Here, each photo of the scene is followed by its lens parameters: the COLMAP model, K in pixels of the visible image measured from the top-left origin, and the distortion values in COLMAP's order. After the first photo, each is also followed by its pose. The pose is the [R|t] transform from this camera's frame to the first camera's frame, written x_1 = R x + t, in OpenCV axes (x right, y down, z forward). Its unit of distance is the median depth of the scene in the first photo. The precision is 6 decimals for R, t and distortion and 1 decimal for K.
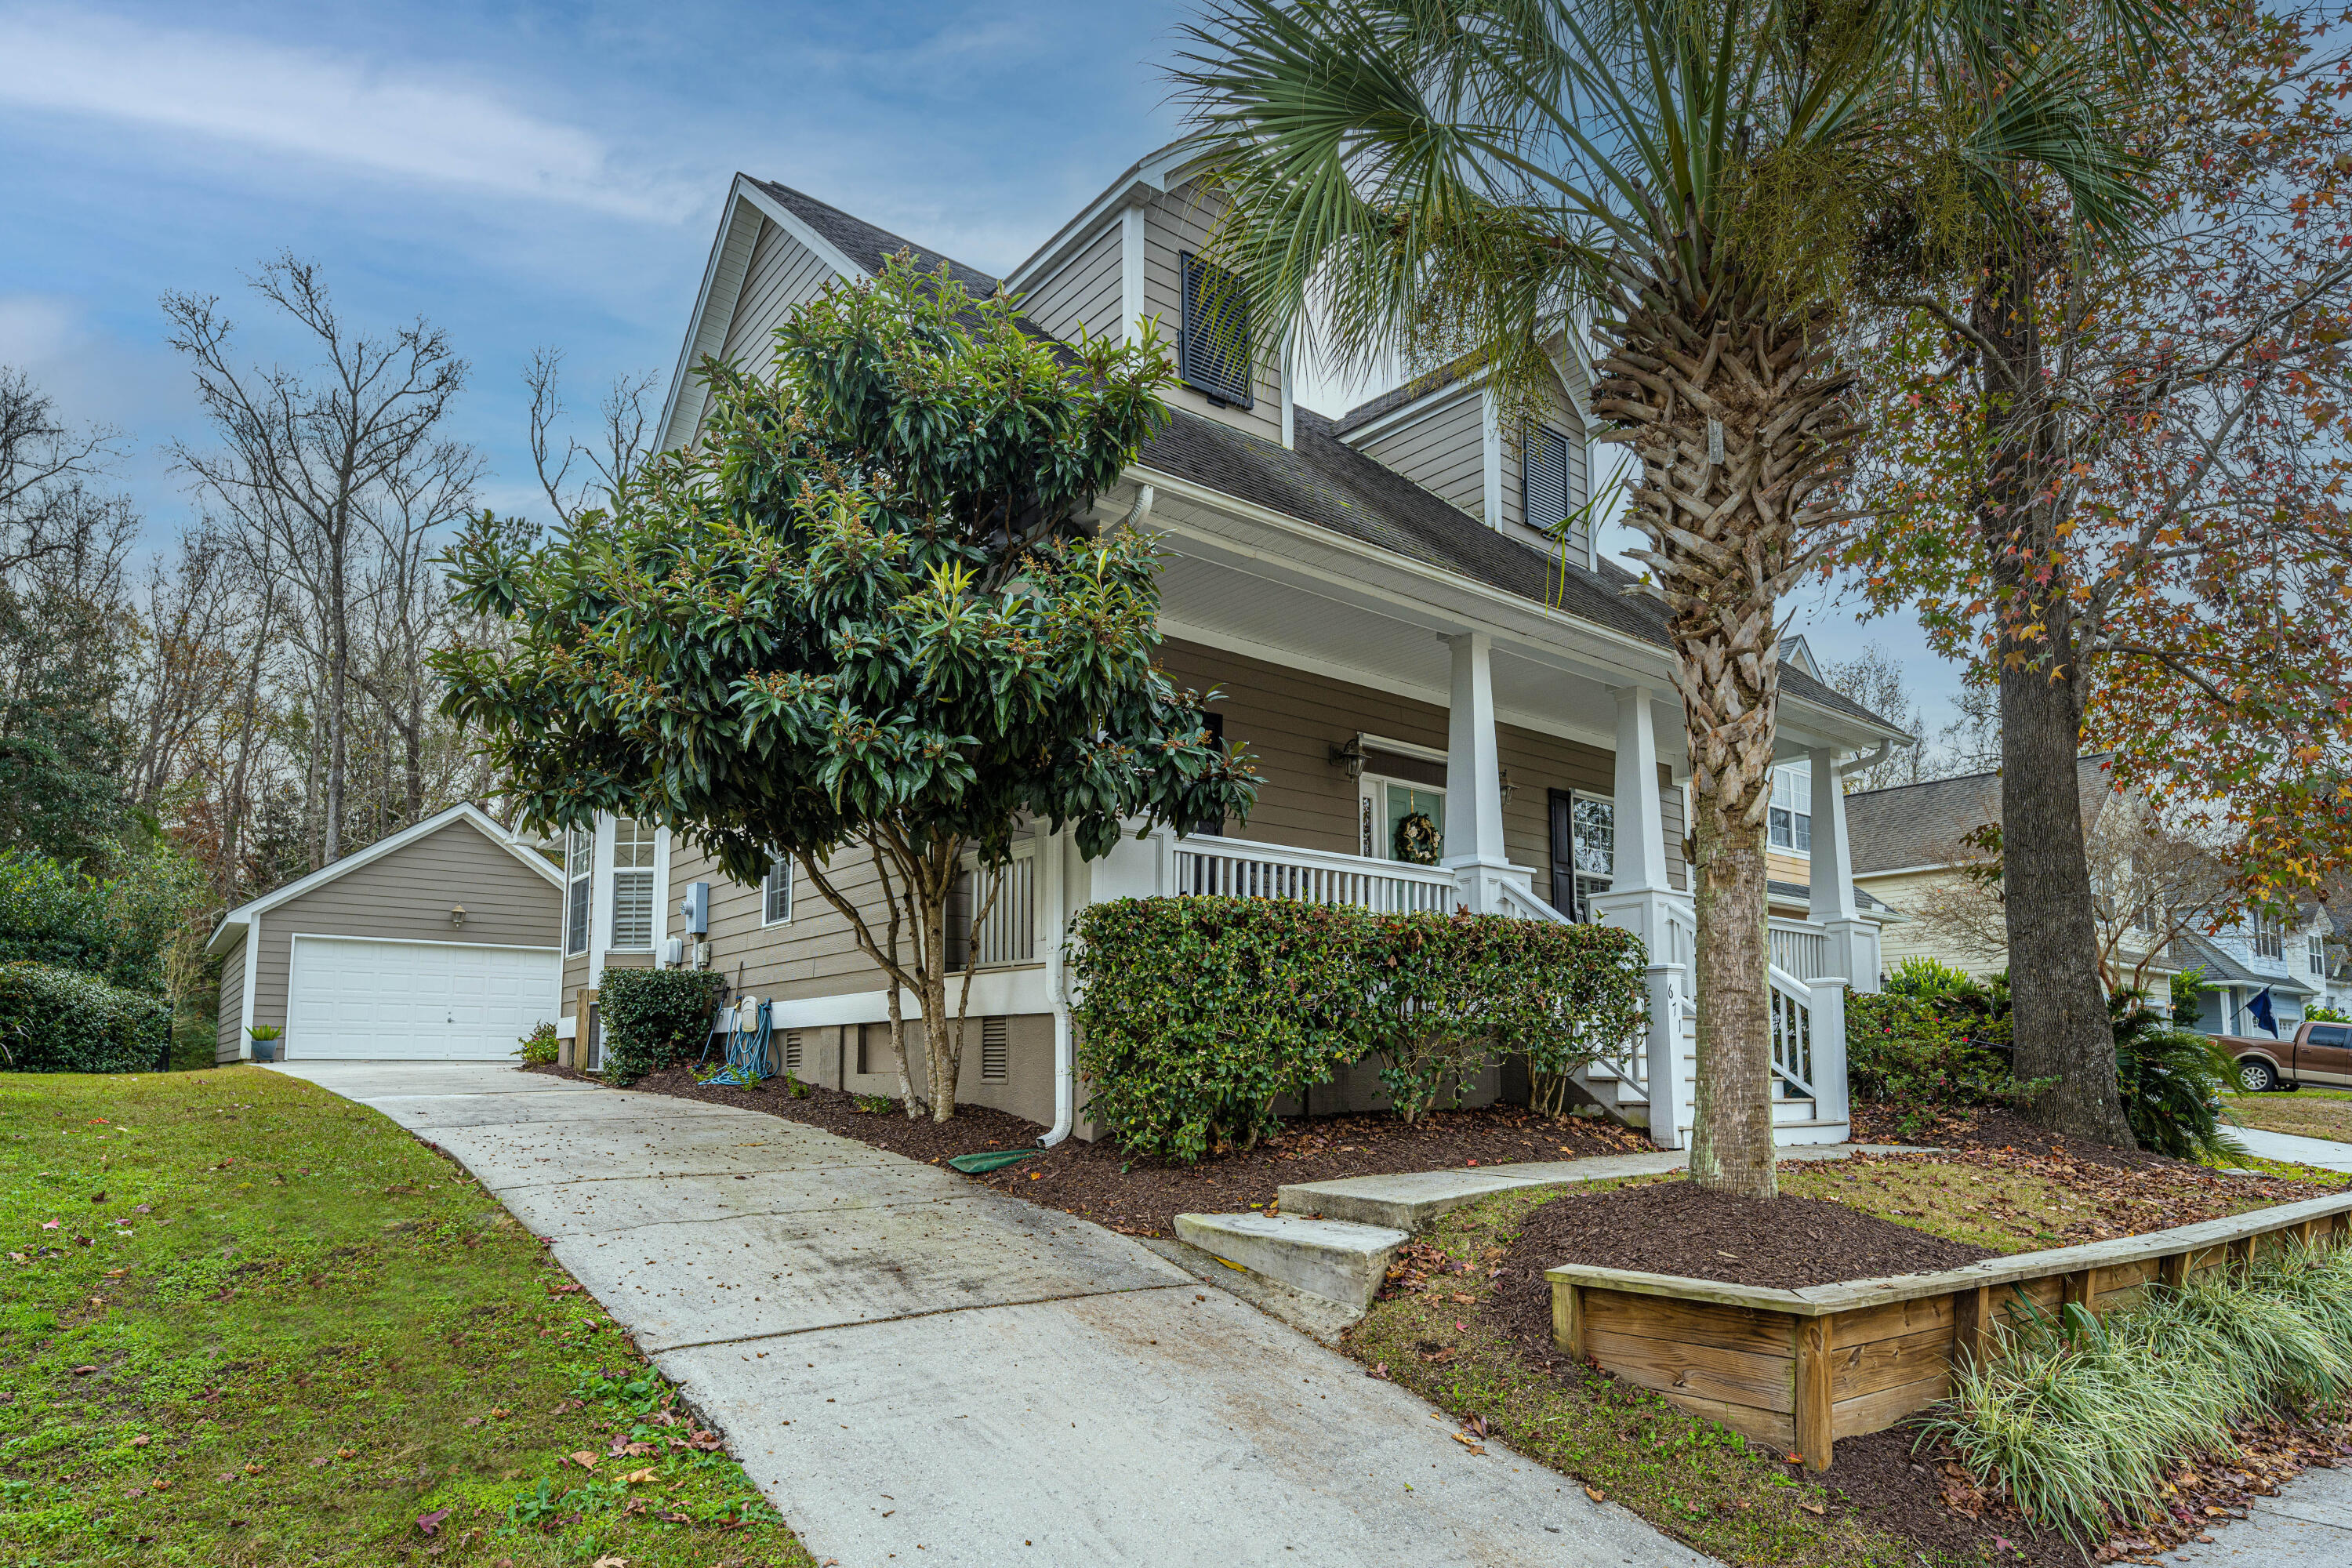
lens RADIAL K [[1340.3, 0, 1225.0], [0, 1340.3, 824.5], [0, 0, 1]] dist [-0.001797, 0.000544]
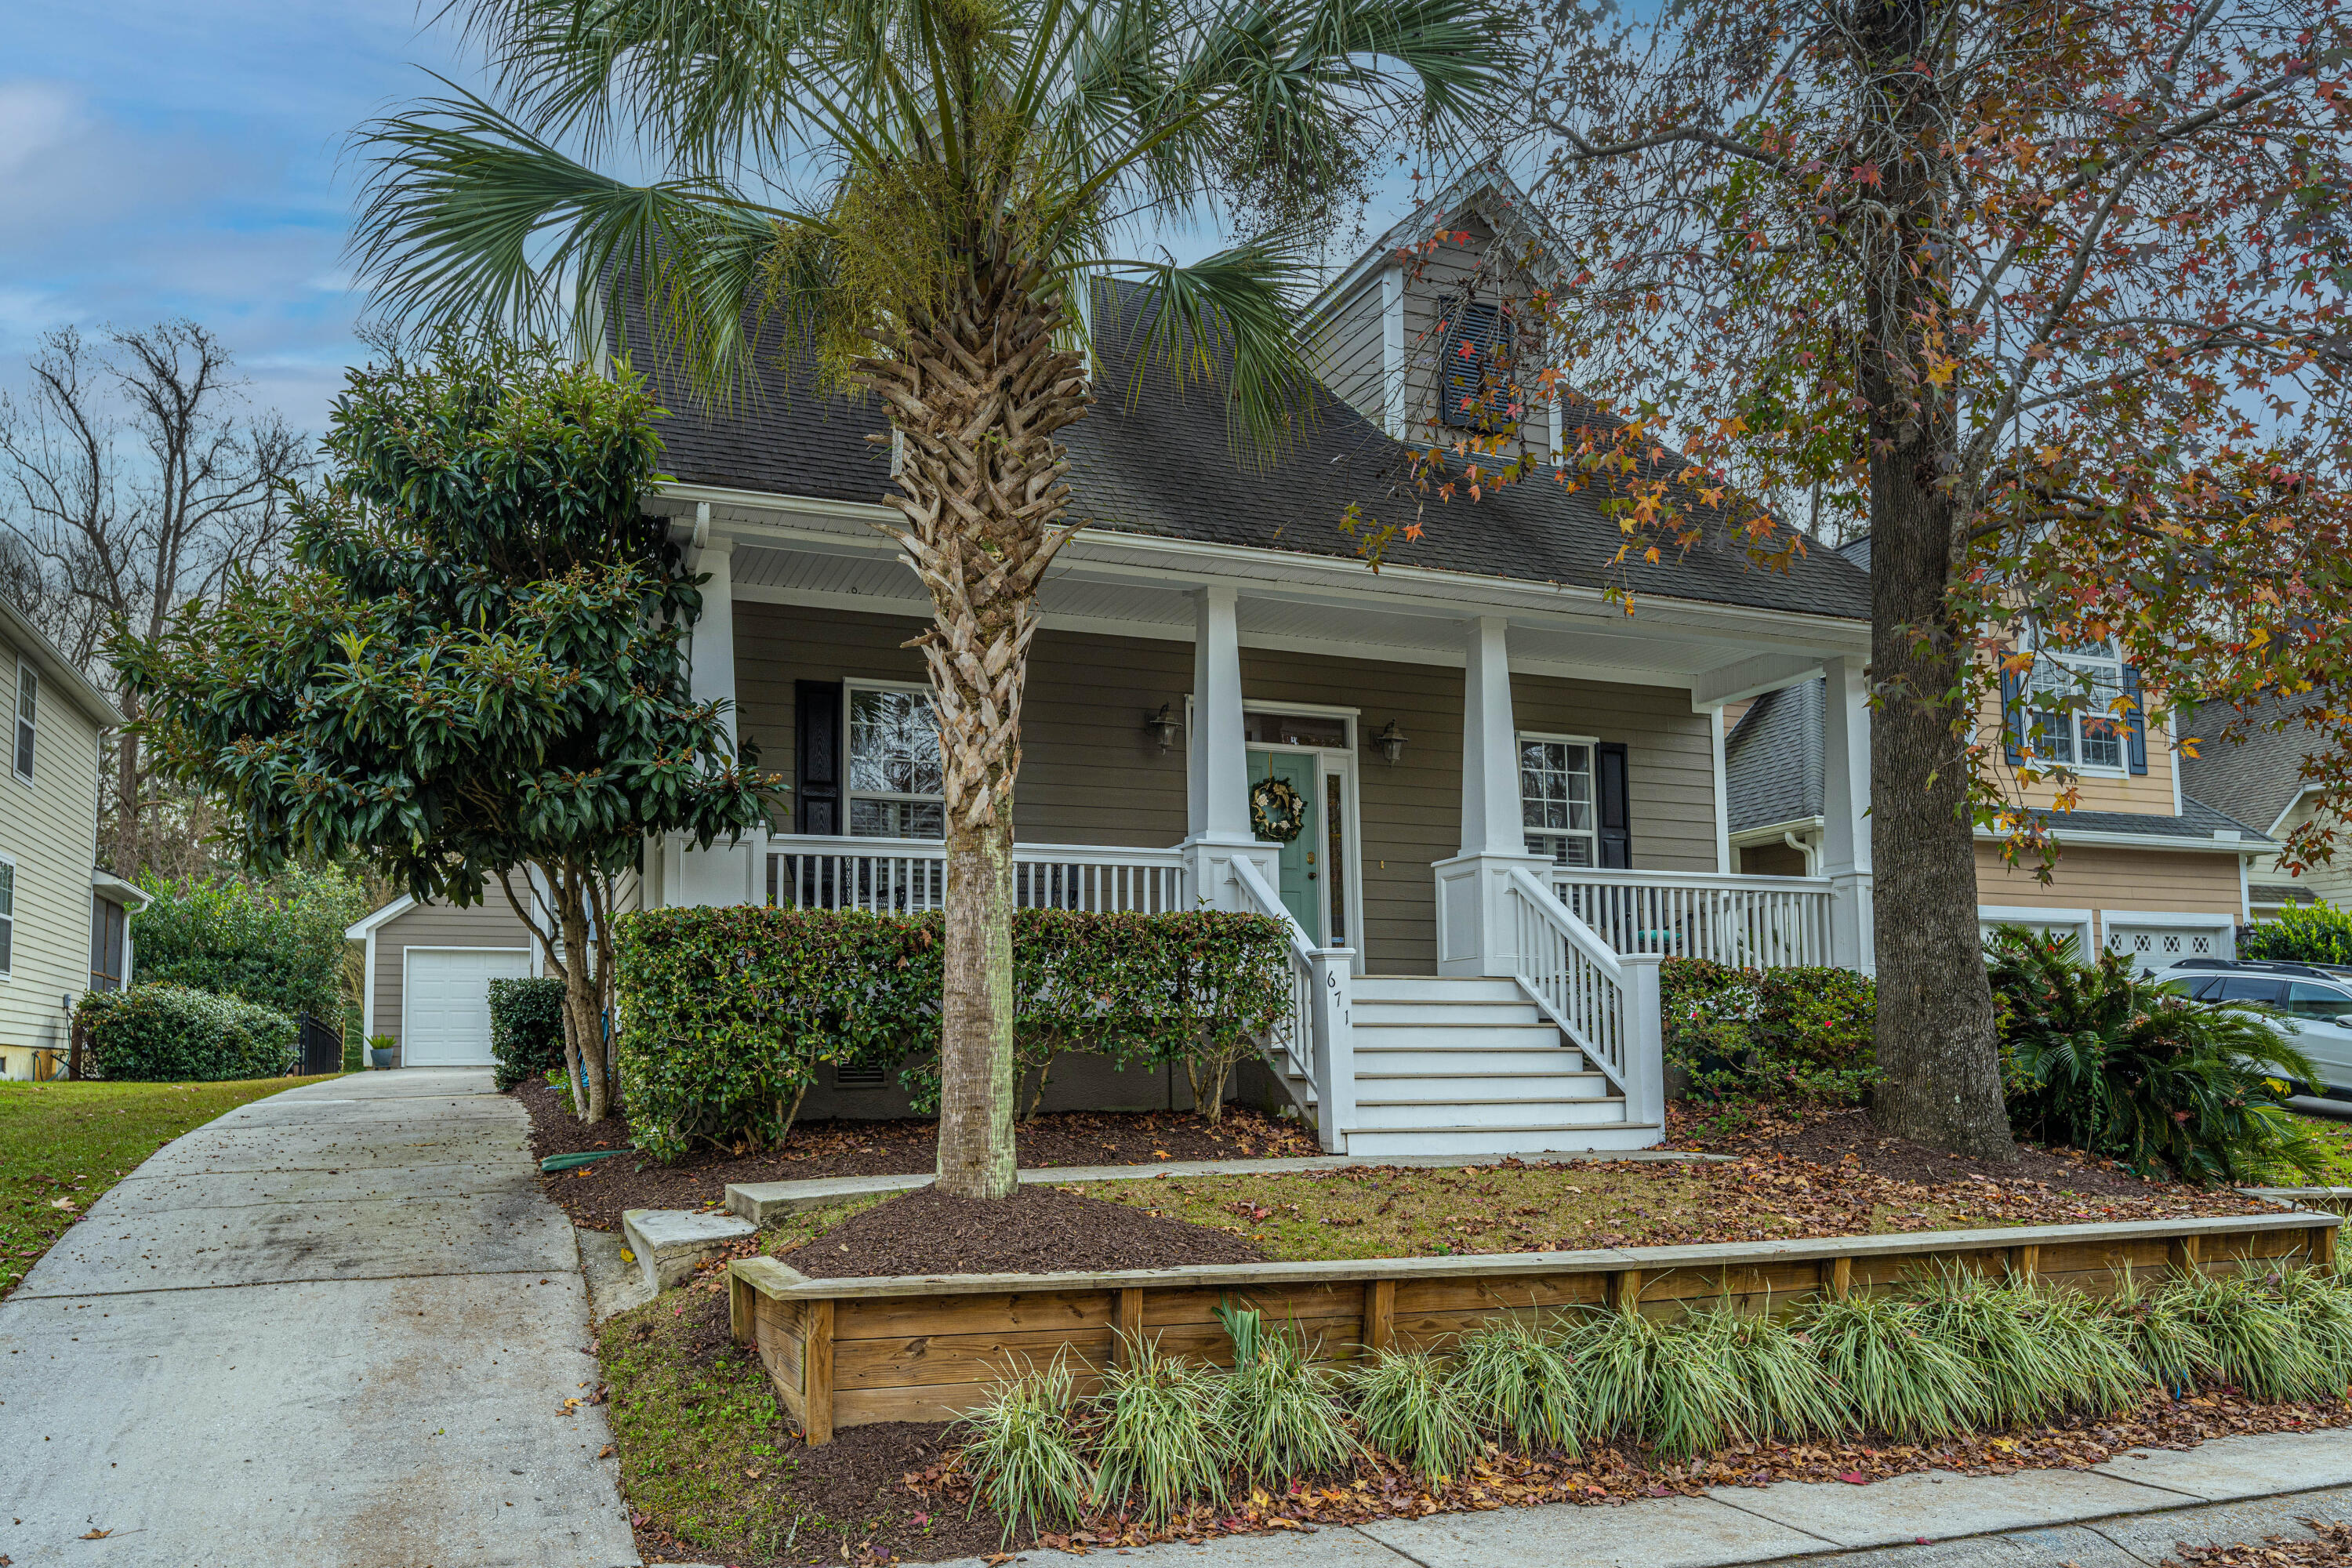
lens RADIAL K [[1633.0, 0, 1172.0], [0, 1633.0, 783.1], [0, 0, 1]] dist [-0.011466, -0.001751]
pose [[0.953208, -0.062884, -0.295704, 0.489026], [0.065878, 0.997828, 0.000164, -0.012347], [0.295051, -0.019637, 0.955280, -0.065655]]
